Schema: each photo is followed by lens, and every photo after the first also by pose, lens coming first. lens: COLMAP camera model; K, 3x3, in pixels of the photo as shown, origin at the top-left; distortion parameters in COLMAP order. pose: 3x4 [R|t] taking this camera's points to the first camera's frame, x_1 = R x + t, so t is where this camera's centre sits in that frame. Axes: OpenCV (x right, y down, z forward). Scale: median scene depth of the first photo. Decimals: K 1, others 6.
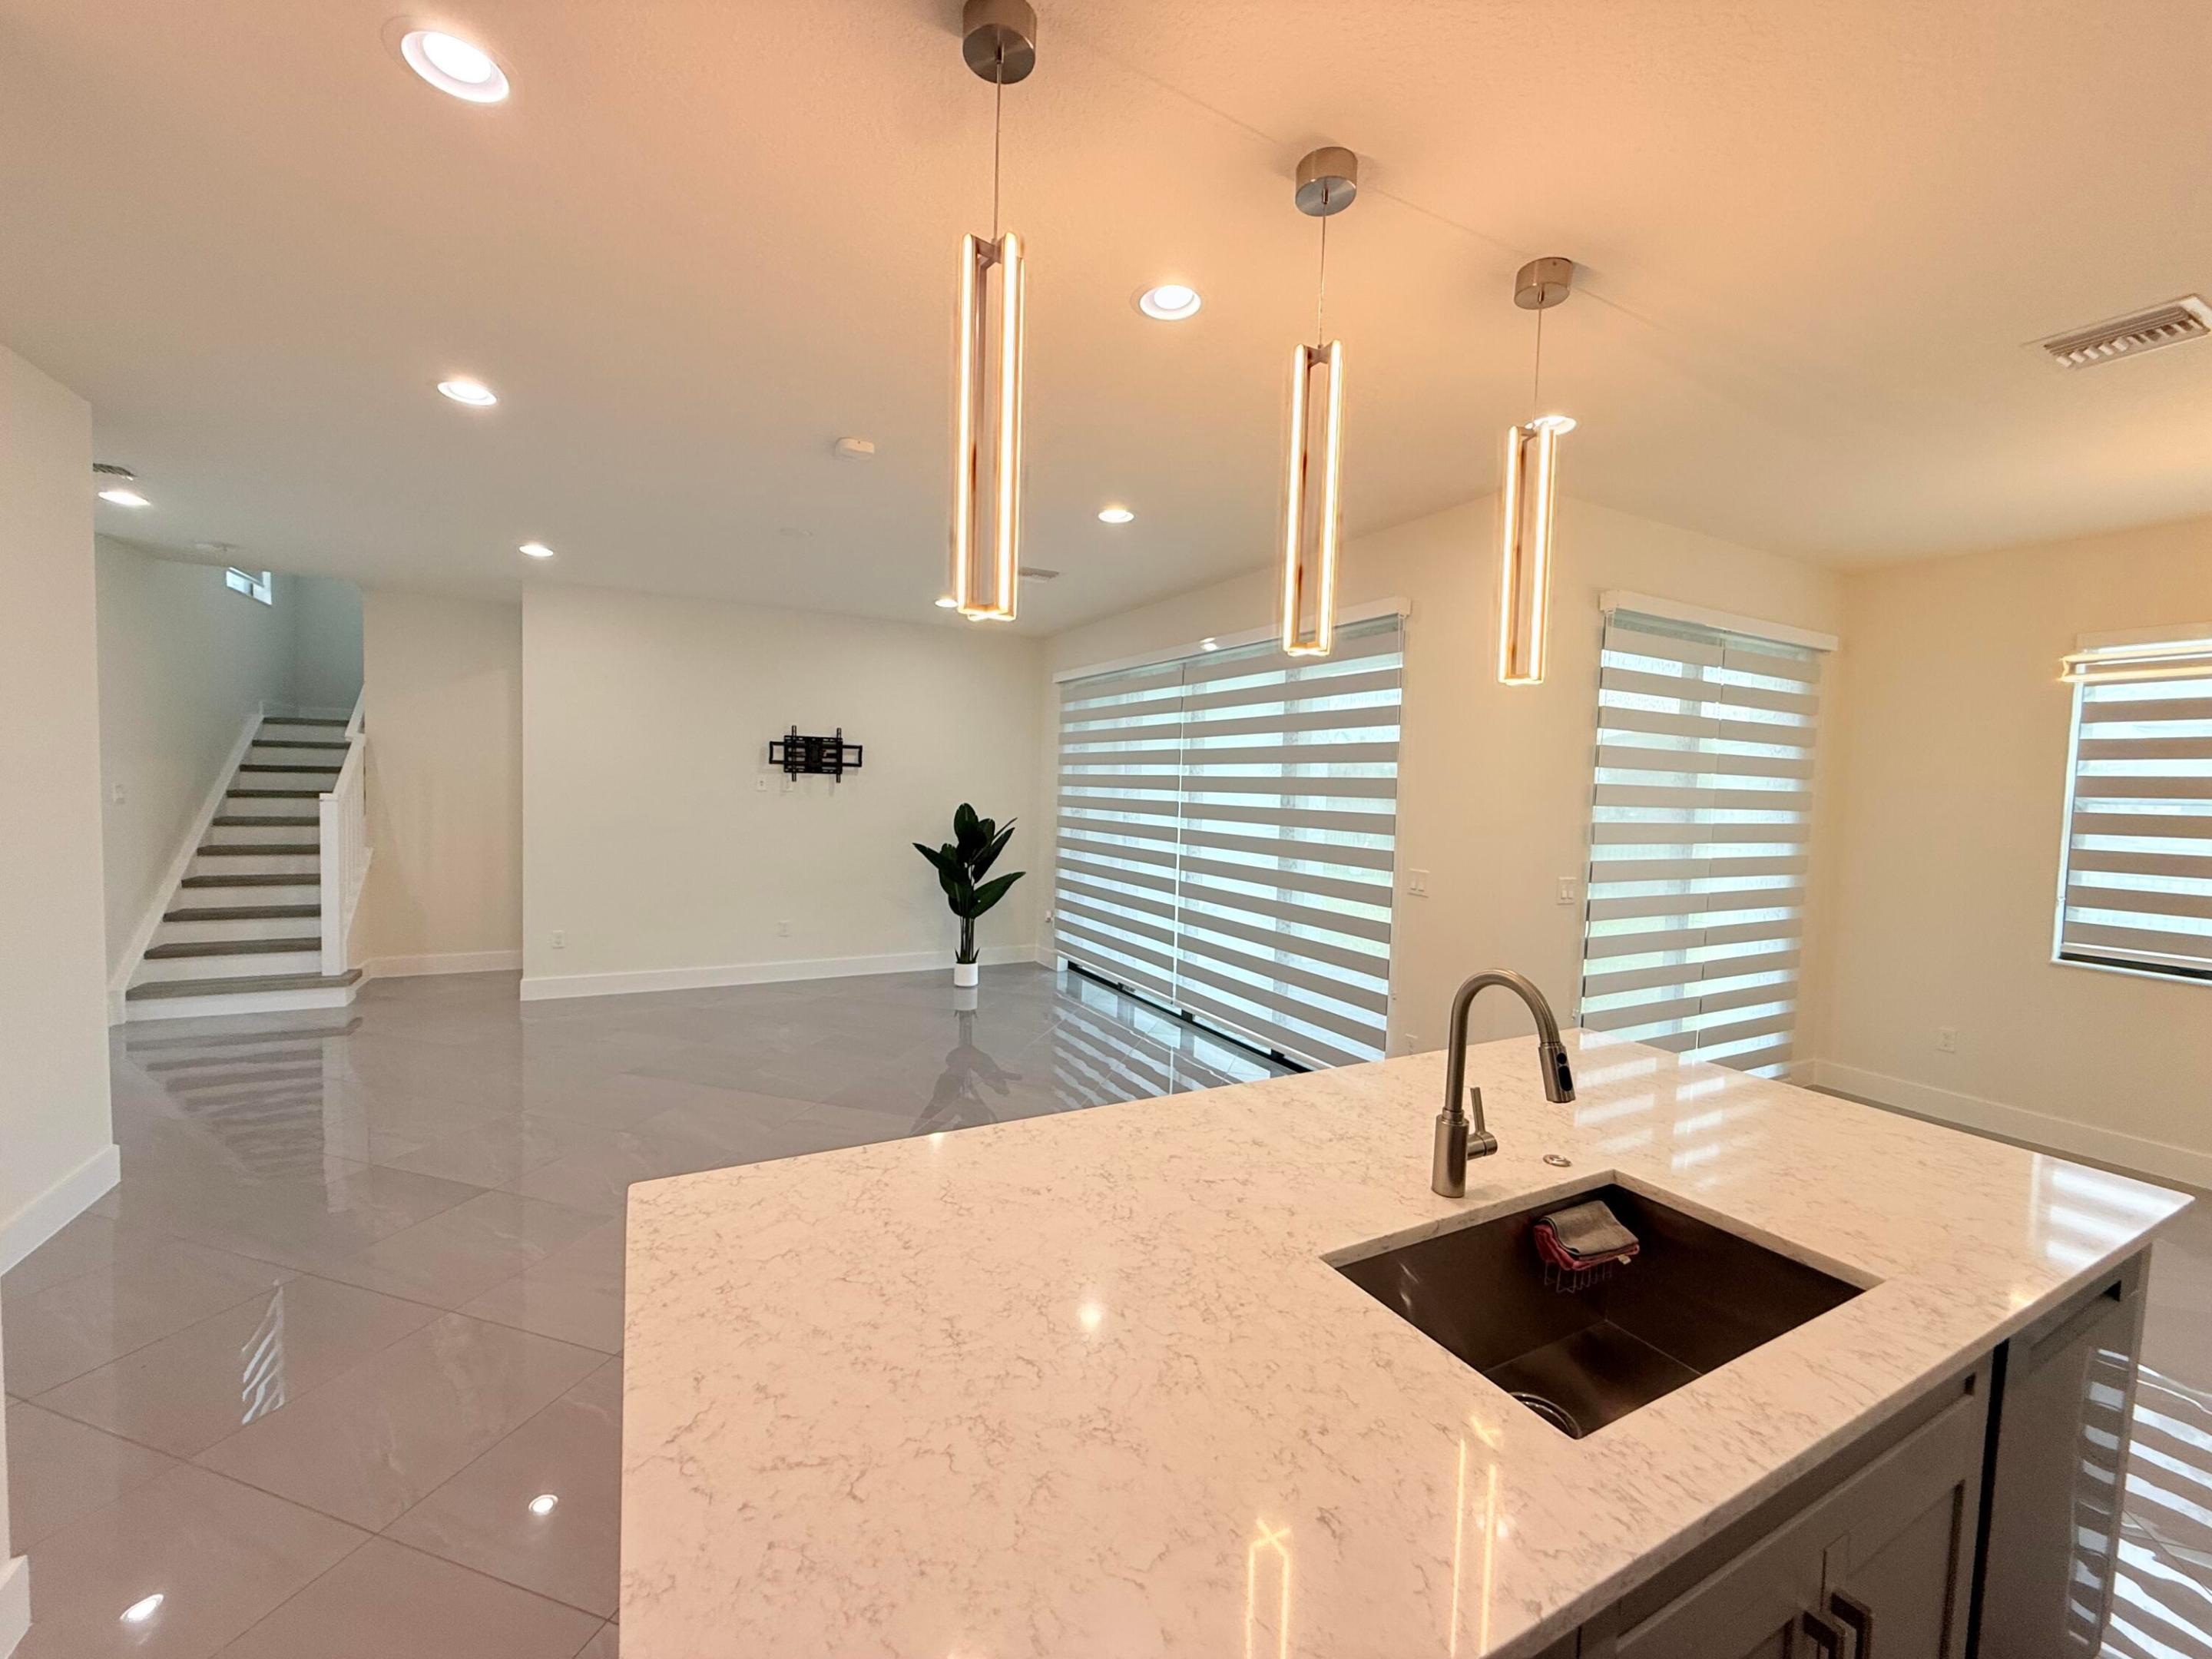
lens RADIAL K [[882.3, 0, 1096.5], [0, 882.3, 830.1], [0, 0, 1]] dist [0.002787, -0.000658]
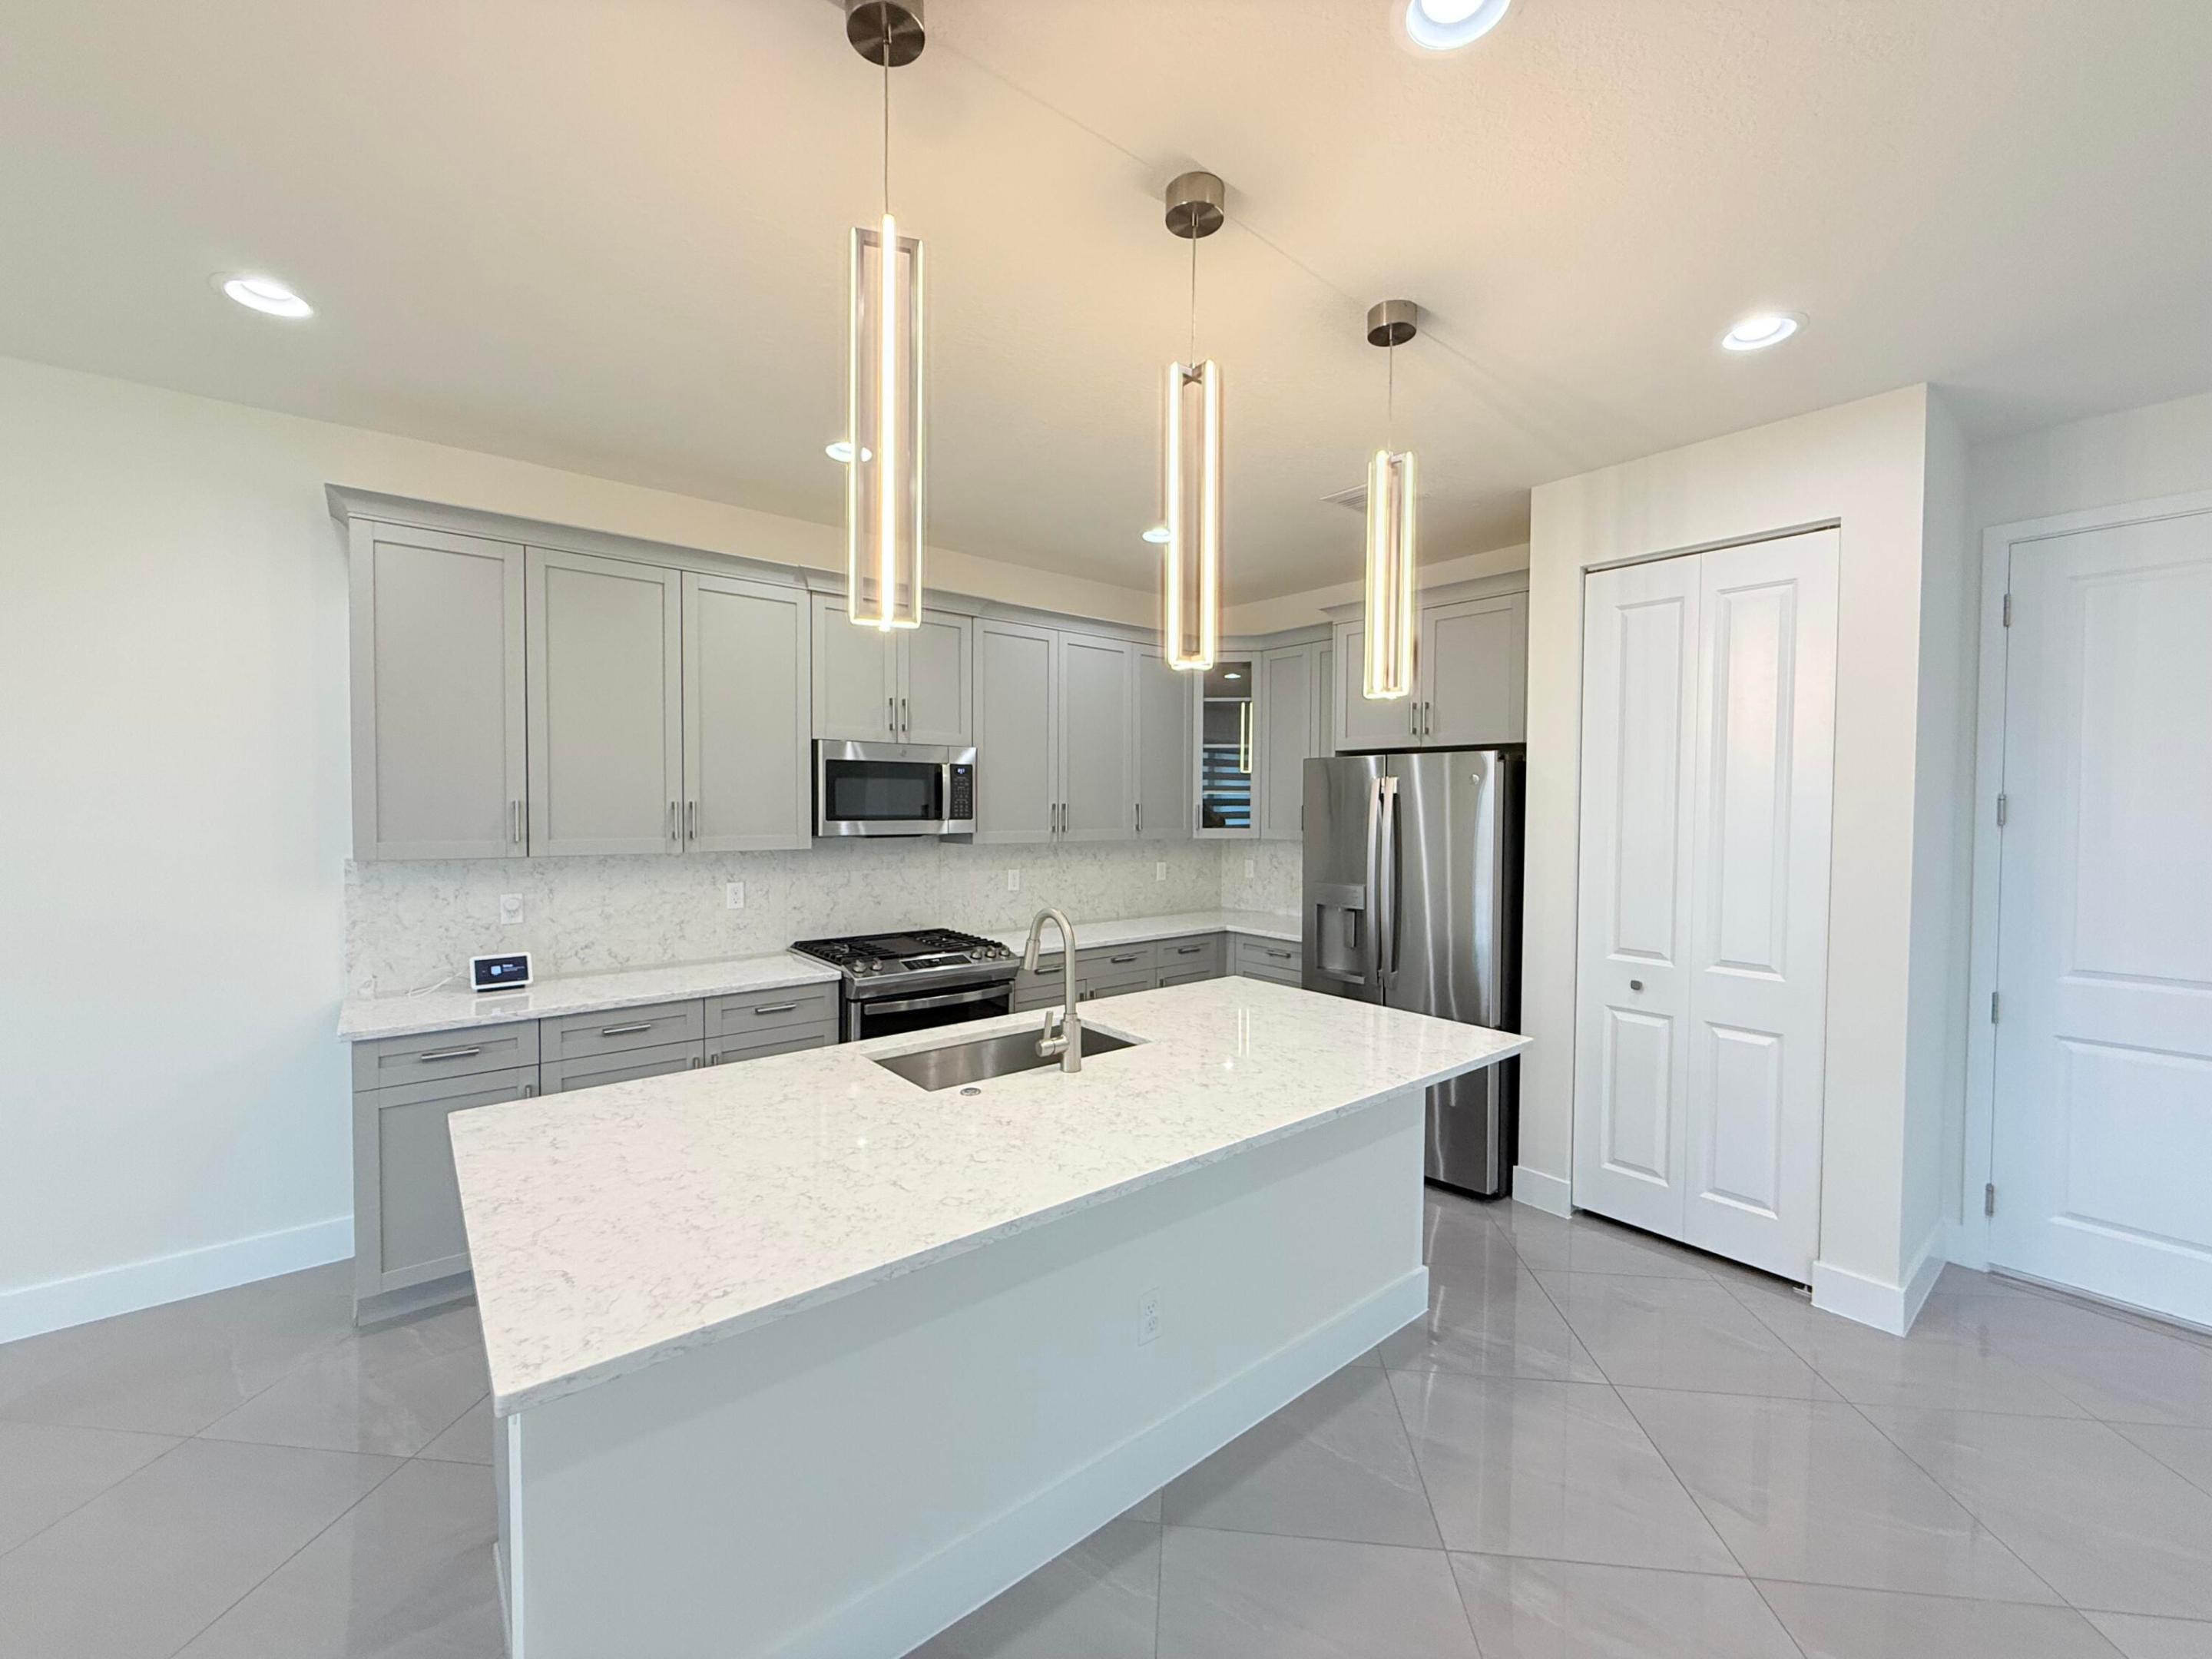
lens RADIAL K [[882.3, 0, 1101.0], [0, 882.3, 829.1], [0, 0, 1]] dist [0.002787, -0.000658]
pose [[-0.980945, -0.028772, -0.192145, 0.153233], [-0.044459, 0.995975, 0.077833, -0.025978], [0.189132, 0.084892, -0.978275, 0.575197]]
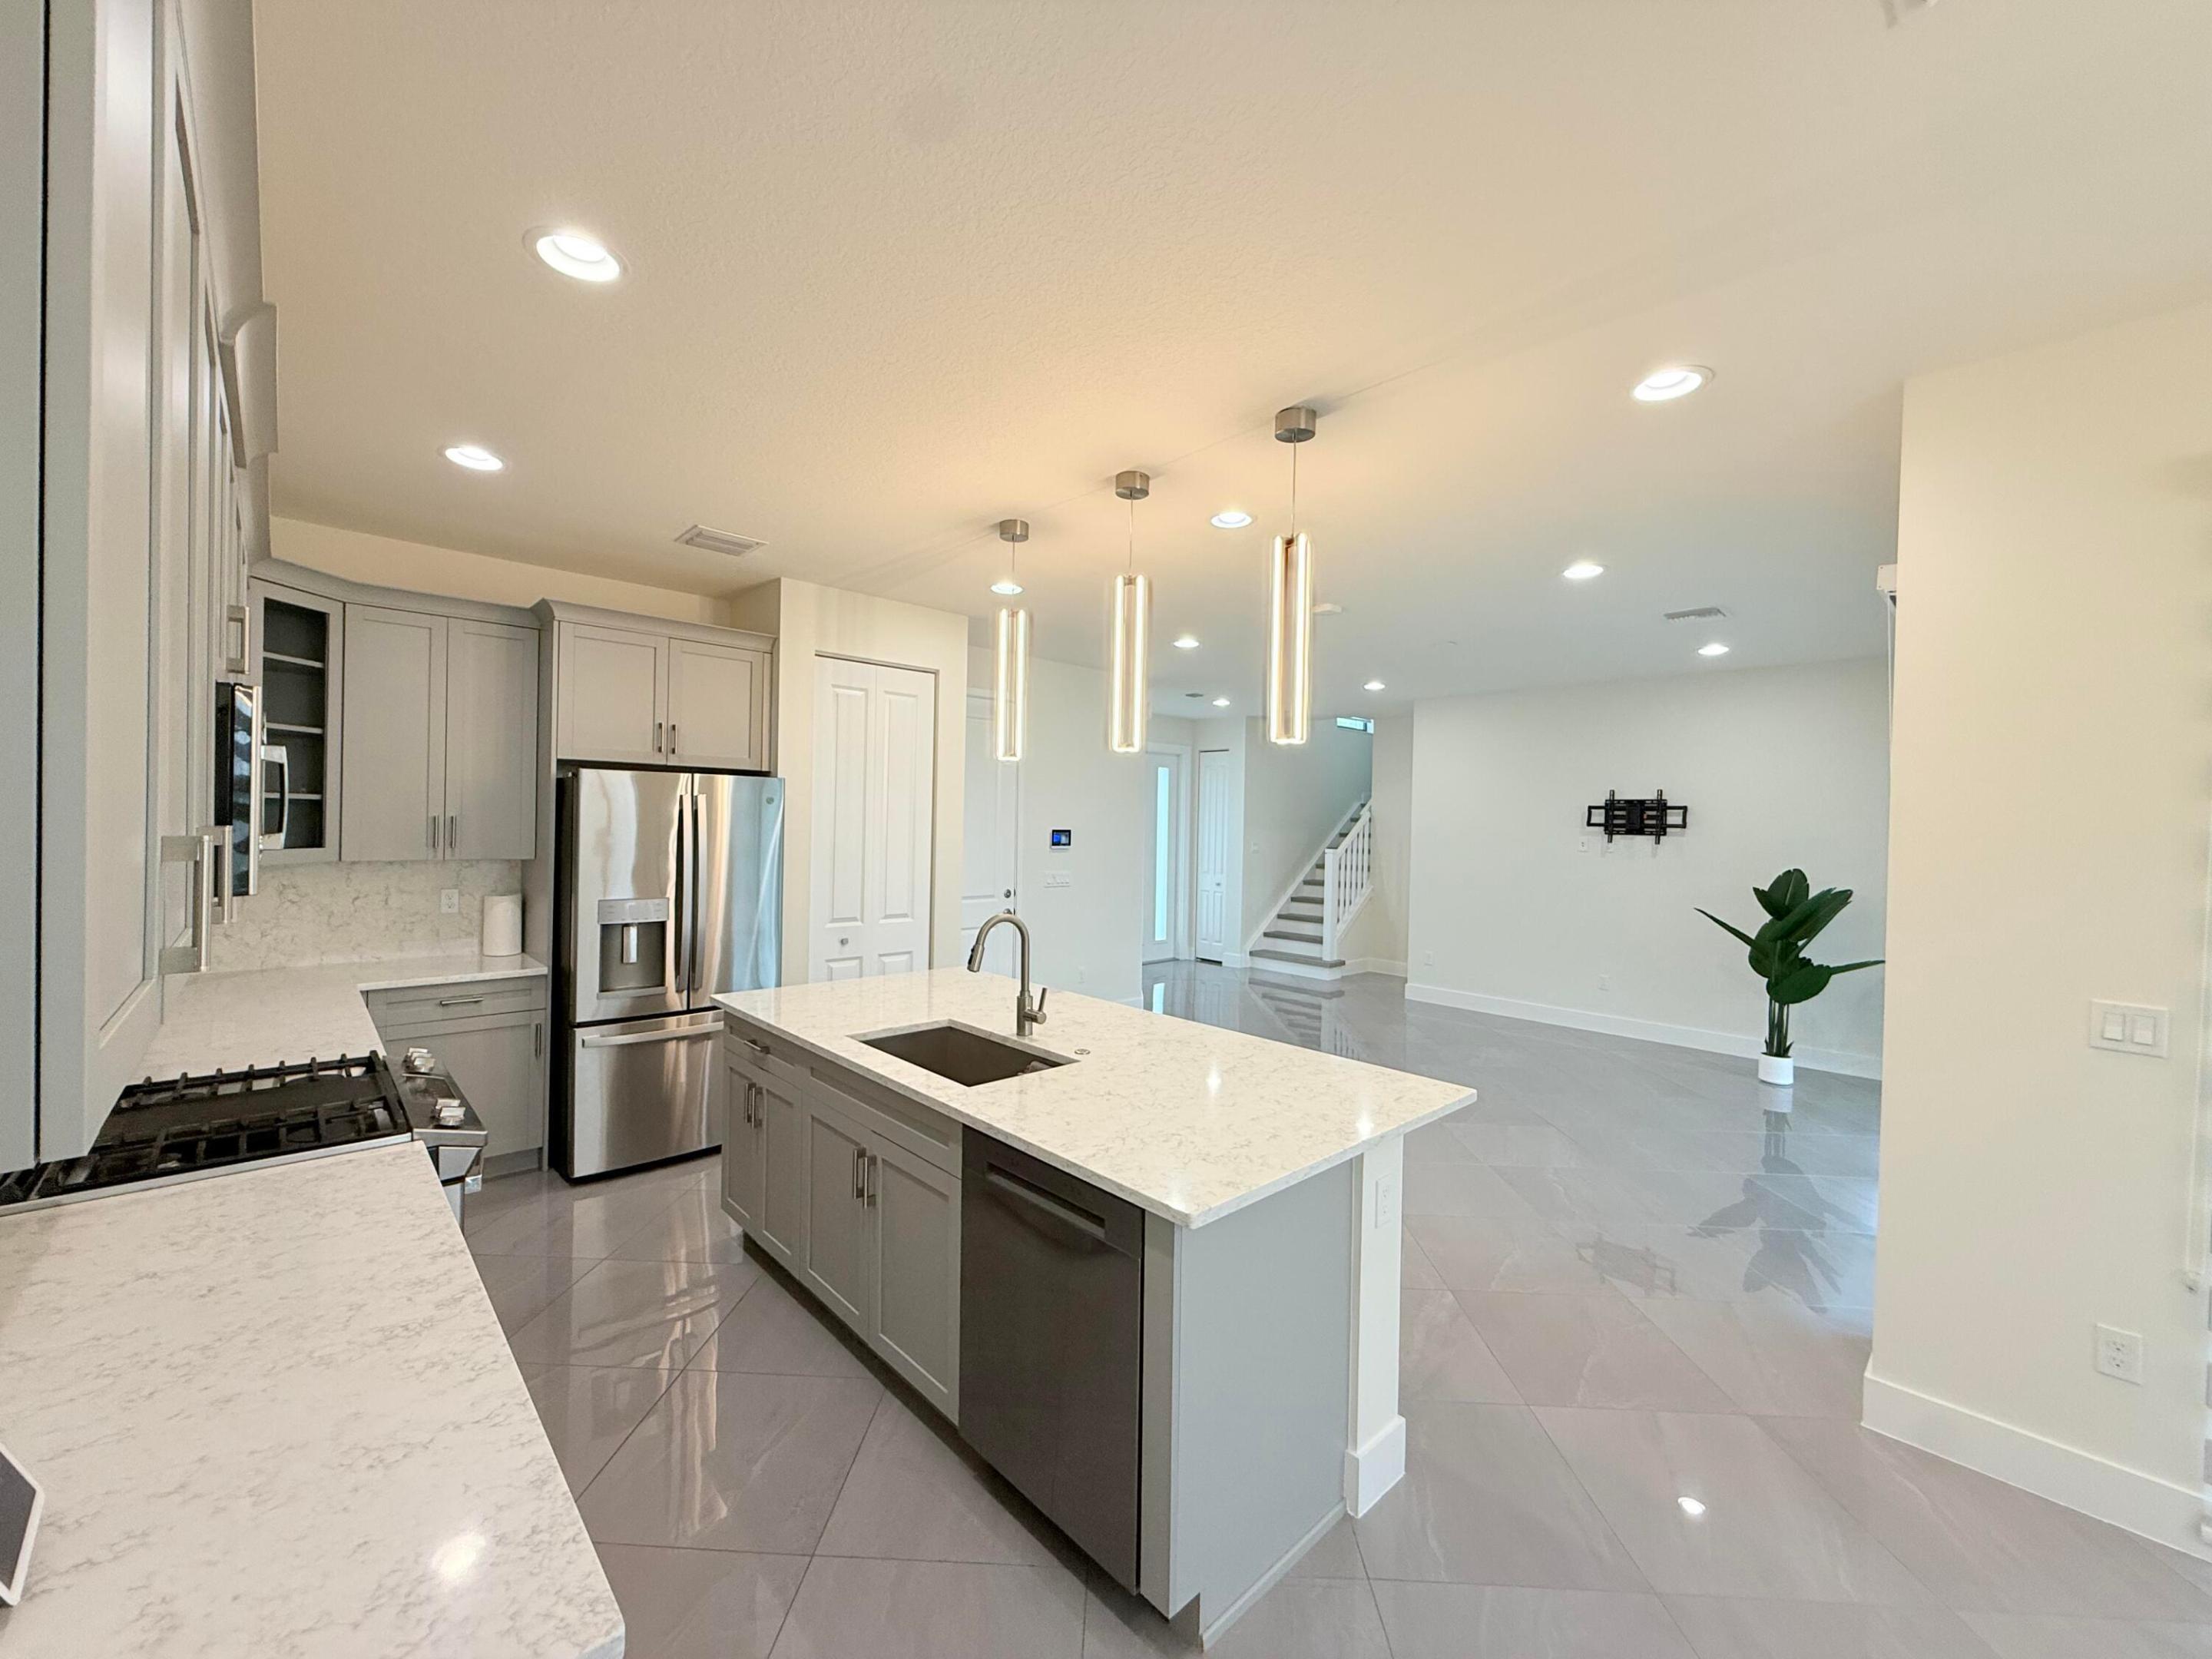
lens RADIAL K [[882.3, 0, 1108.9], [0, 882.3, 819.6], [0, 0, 1]] dist [0.002787, -0.000658]
pose [[0.266570, -0.025677, -0.963473, 0.546120], [-0.065703, 0.996836, -0.044745, 0.004057], [0.961573, 0.075230, 0.264040, 0.153232]]
